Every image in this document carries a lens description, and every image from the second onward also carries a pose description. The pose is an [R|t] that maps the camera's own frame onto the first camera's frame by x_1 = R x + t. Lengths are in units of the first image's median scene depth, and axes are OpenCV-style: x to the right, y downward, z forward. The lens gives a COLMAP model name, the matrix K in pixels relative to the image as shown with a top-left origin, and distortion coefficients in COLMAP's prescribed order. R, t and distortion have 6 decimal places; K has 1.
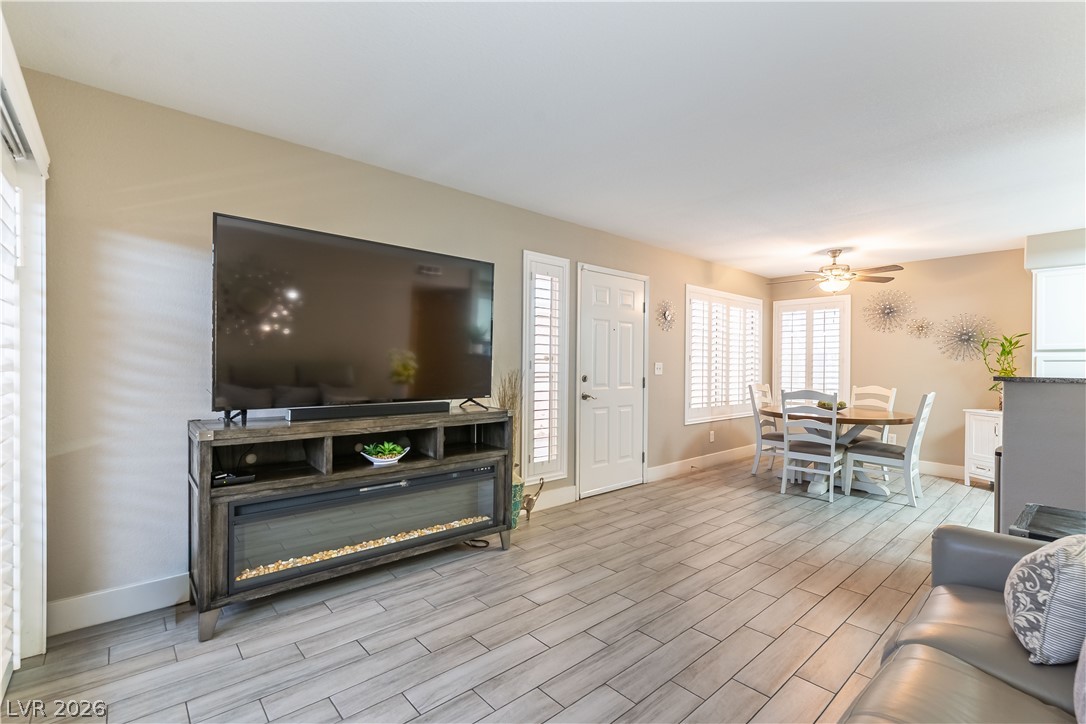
lens RADIAL K [[467.8, 0, 569.3], [0, 467.8, 362.2], [0, 0, 1]] dist [-0.001487, -0.000059]
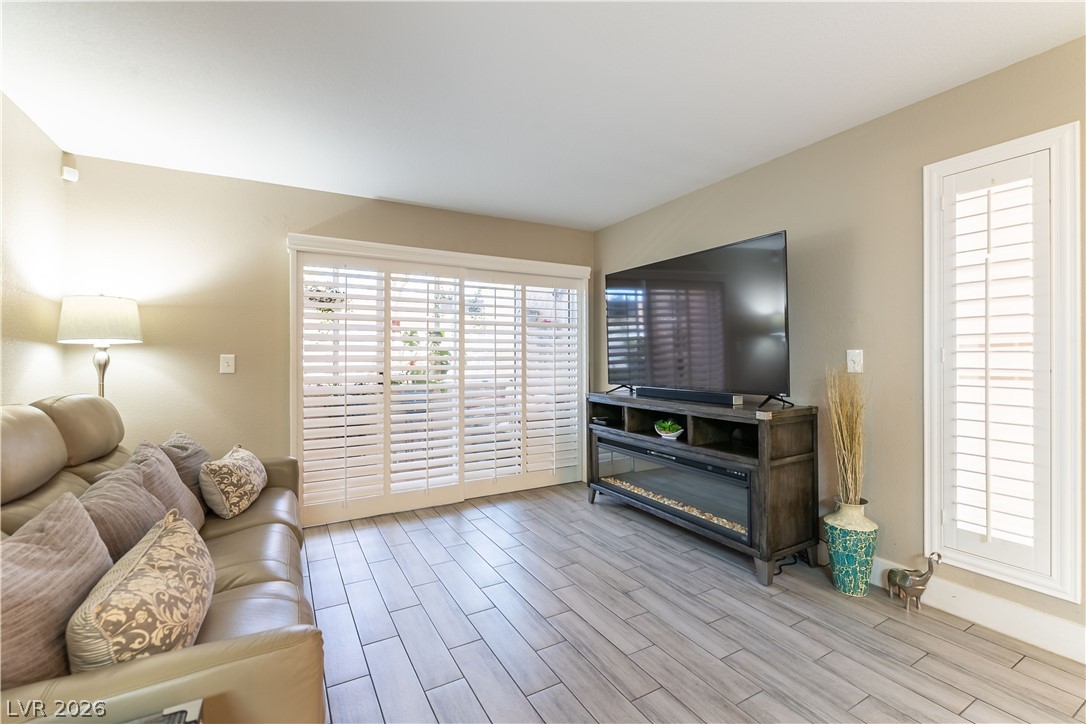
lens RADIAL K [[467.8, 0, 545.2], [0, 467.8, 358.4], [0, 0, 1]] dist [-0.001487, -0.000059]
pose [[-0.209006, -0.008020, -0.977881, 0.878434], [0.002122, 0.999960, -0.008654, 0.019361], [0.977912, -0.003884, -0.208981, 0.955319]]
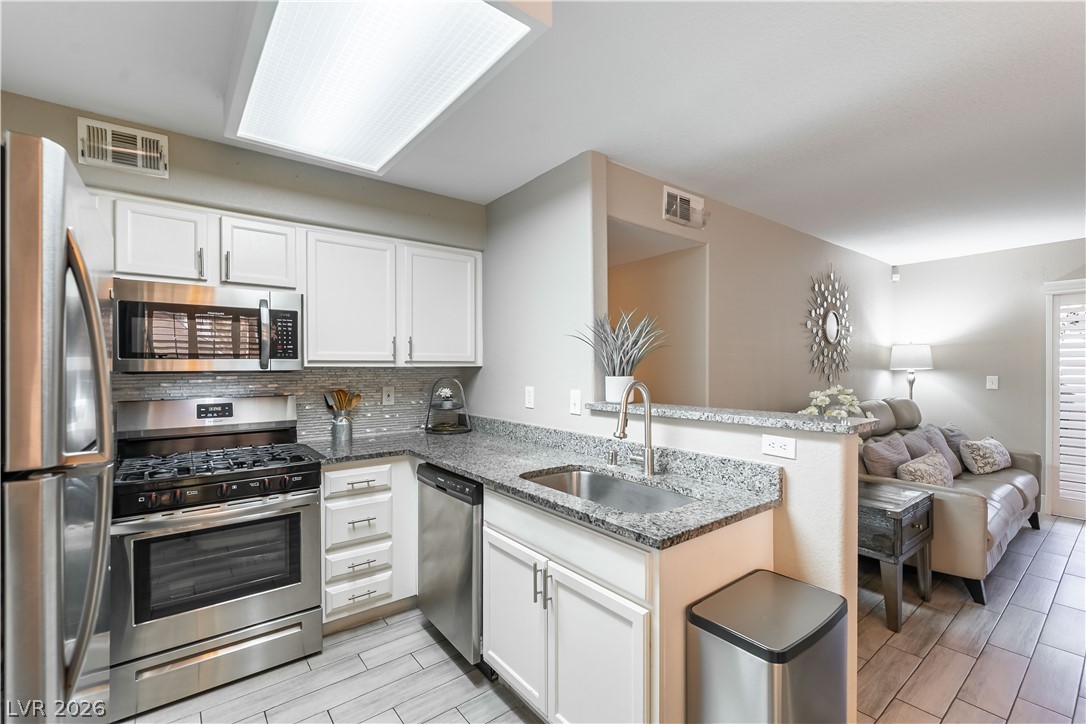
lens RADIAL K [[467.8, 0, 548.6], [0, 467.8, 365.4], [0, 0, 1]] dist [-0.001487, -0.000059]
pose [[-0.997694, -0.007820, 0.067423, 1.297593], [-0.007975, 0.999966, -0.002034, -0.017479], [-0.067405, -0.002567, -0.997722, 1.595704]]
